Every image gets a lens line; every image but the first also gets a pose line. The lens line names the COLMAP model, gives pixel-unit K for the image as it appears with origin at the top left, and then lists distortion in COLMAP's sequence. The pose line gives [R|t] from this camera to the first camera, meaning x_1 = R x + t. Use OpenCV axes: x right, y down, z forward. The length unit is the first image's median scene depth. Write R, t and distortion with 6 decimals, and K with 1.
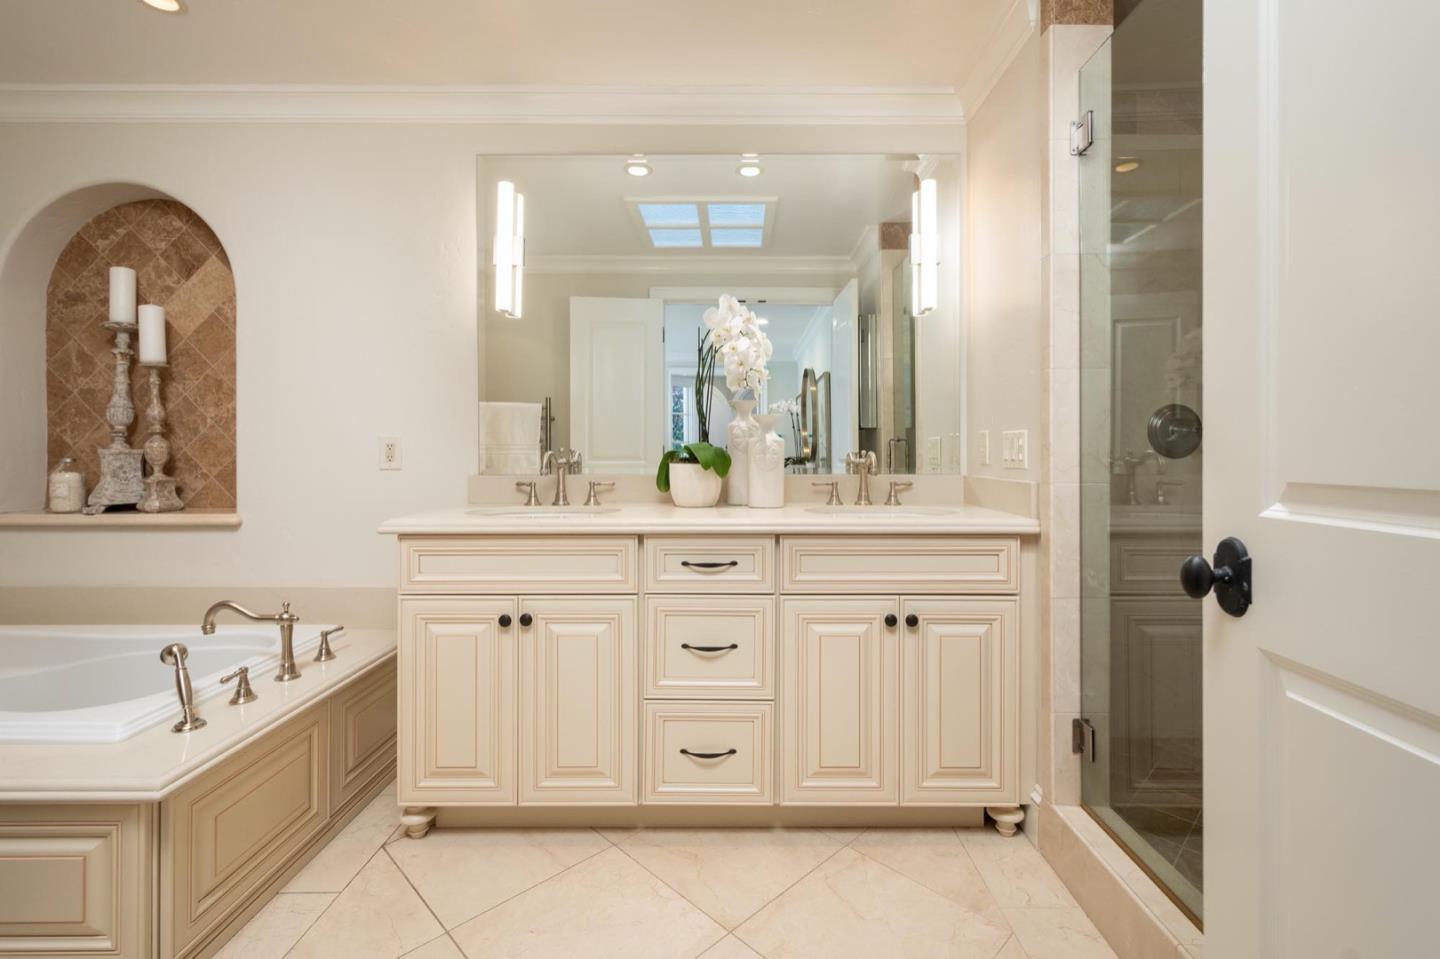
lens RADIAL K [[625.3, 0, 727.5], [0, 625.3, 450.5], [0, 0, 1]] dist [0.000675, -0.000022]
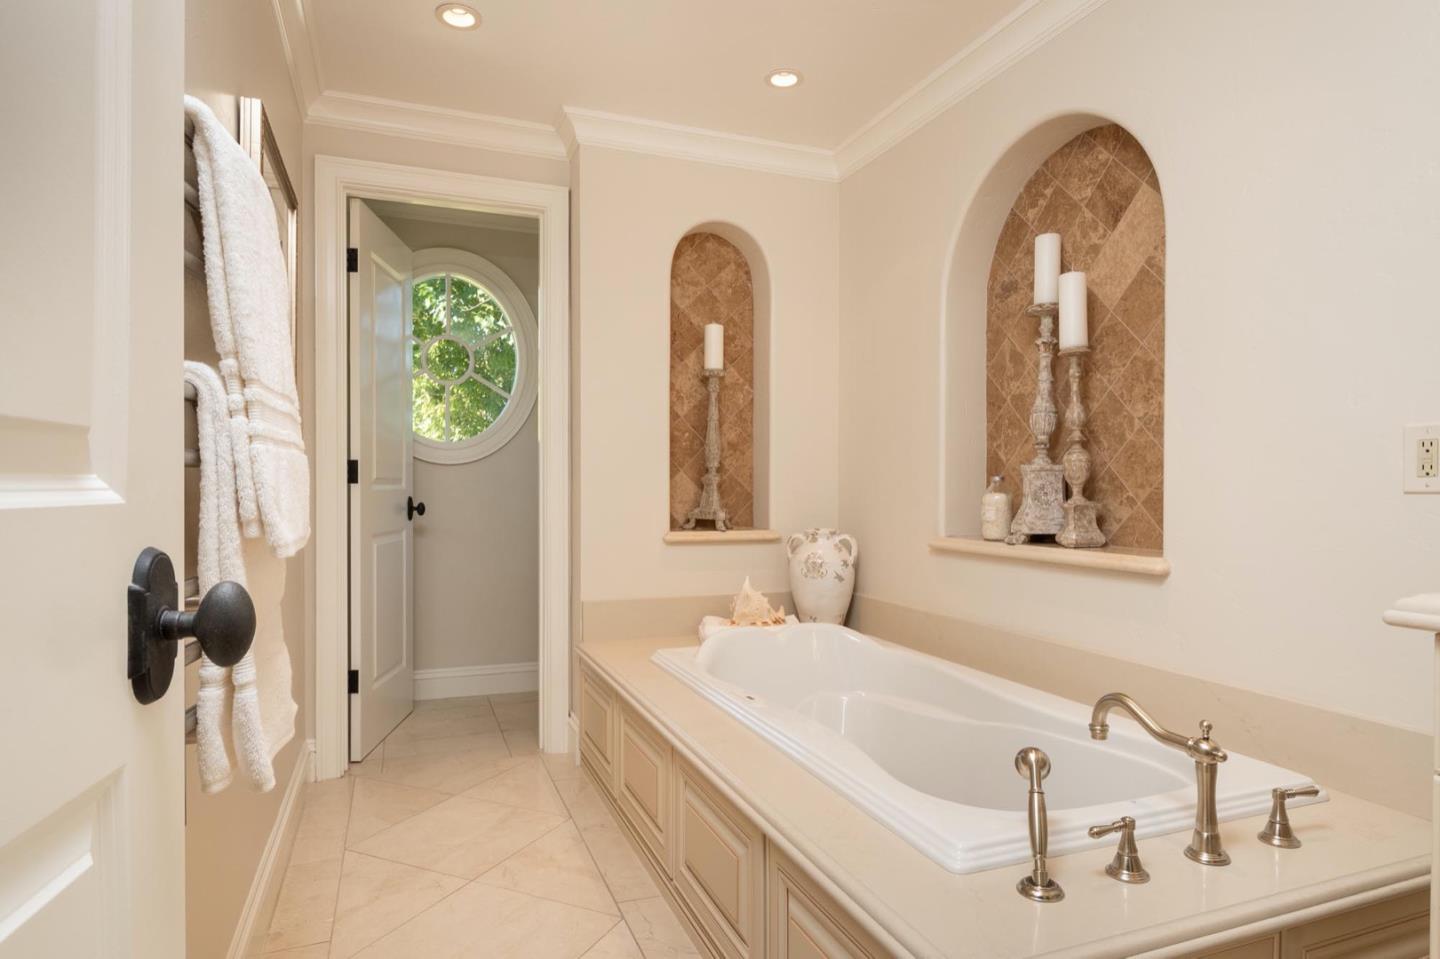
lens RADIAL K [[847.6, 0, 724.2], [0, 847.6, 495.3], [0, 0, 1]] dist [-0.001570, -0.001777]
pose [[0.360973, 0.012088, -0.932498, -0.116665], [-0.003224, 0.999926, 0.011714, 0.025033], [0.932571, -0.001222, 0.360985, 0.238681]]
